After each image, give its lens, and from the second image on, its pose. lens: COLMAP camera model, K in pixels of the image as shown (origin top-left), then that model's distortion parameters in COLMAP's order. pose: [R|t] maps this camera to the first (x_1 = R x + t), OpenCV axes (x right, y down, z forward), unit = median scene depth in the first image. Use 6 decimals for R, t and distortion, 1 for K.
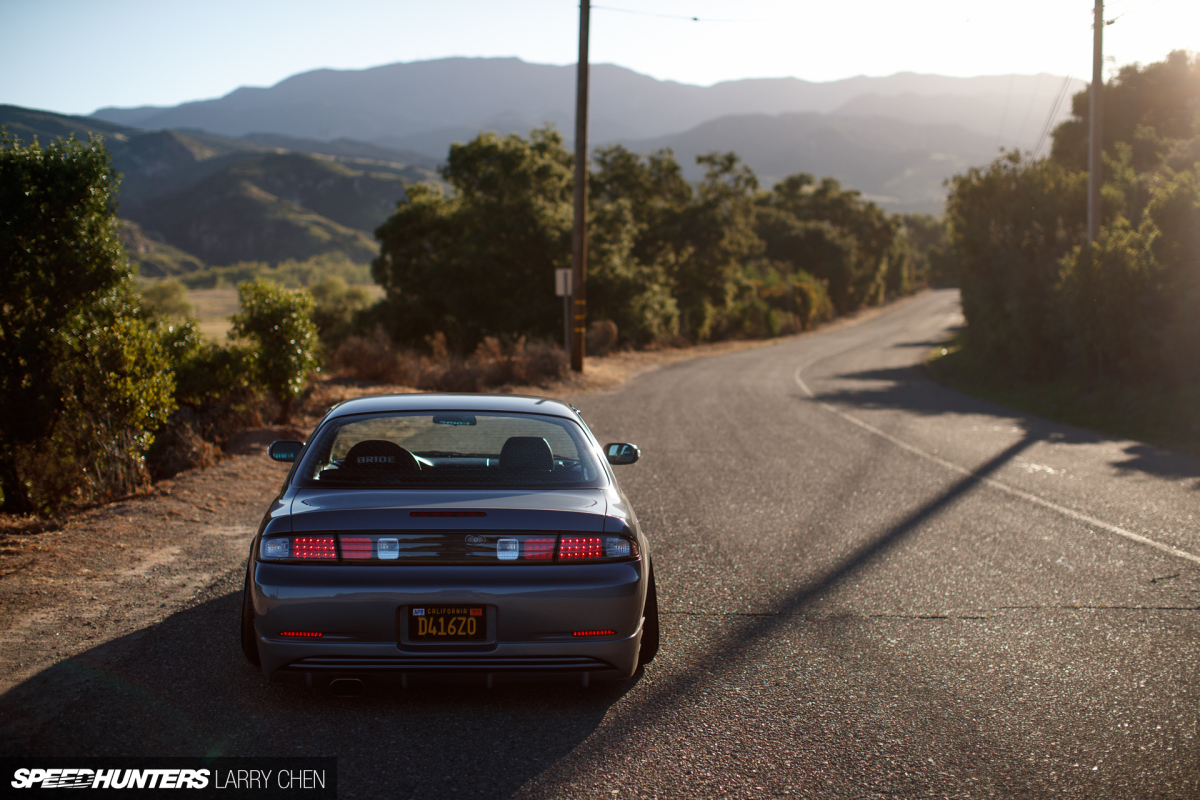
lens RADIAL K [[1785.0, 0, 600.0], [0, 1785.0, 400.0], [0, 0, 1]] dist [-0.149764, 0.103545]
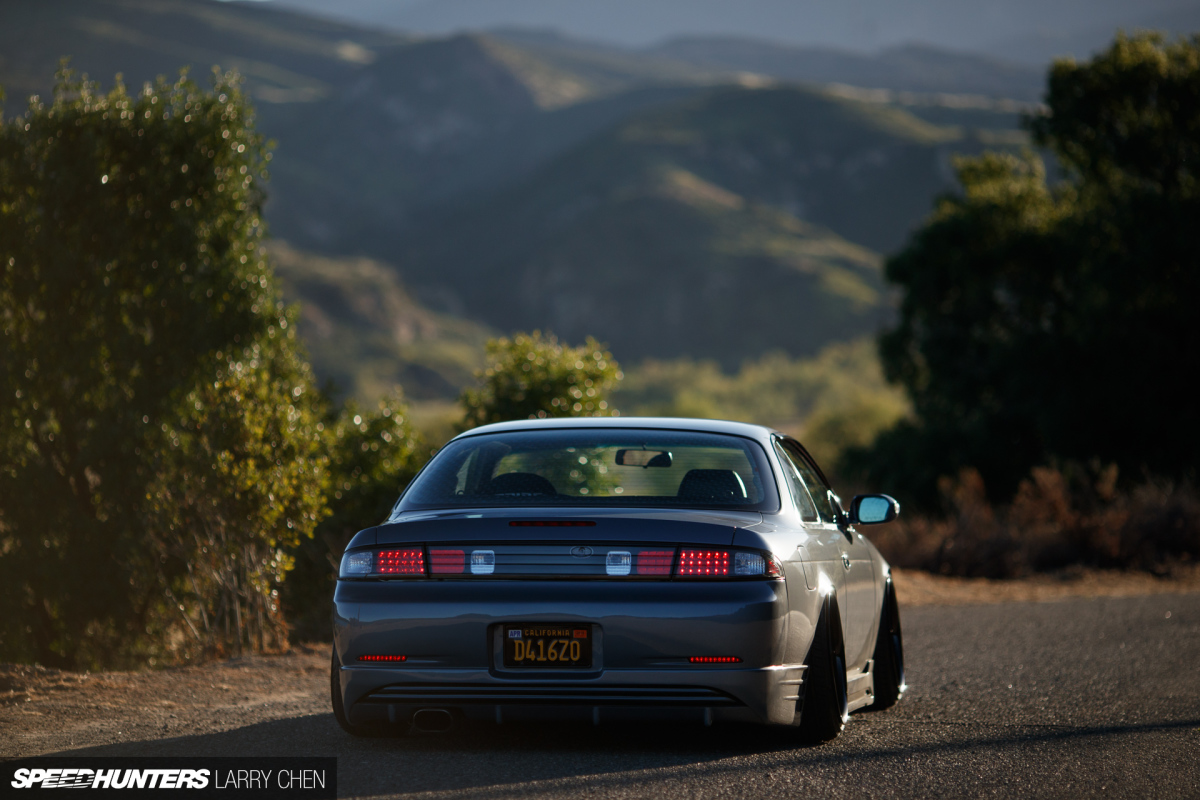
lens RADIAL K [[6747.4, 0, 600.0], [0, 6747.4, 400.0], [0, 0, 1]] dist [0.040745, -6.216490]
pose [[0.969297, -0.013721, -0.245510, 0.433597], [-0.007715, 0.996253, -0.086137, 0.167262], [0.245772, 0.085386, 0.965560, -1.263548]]
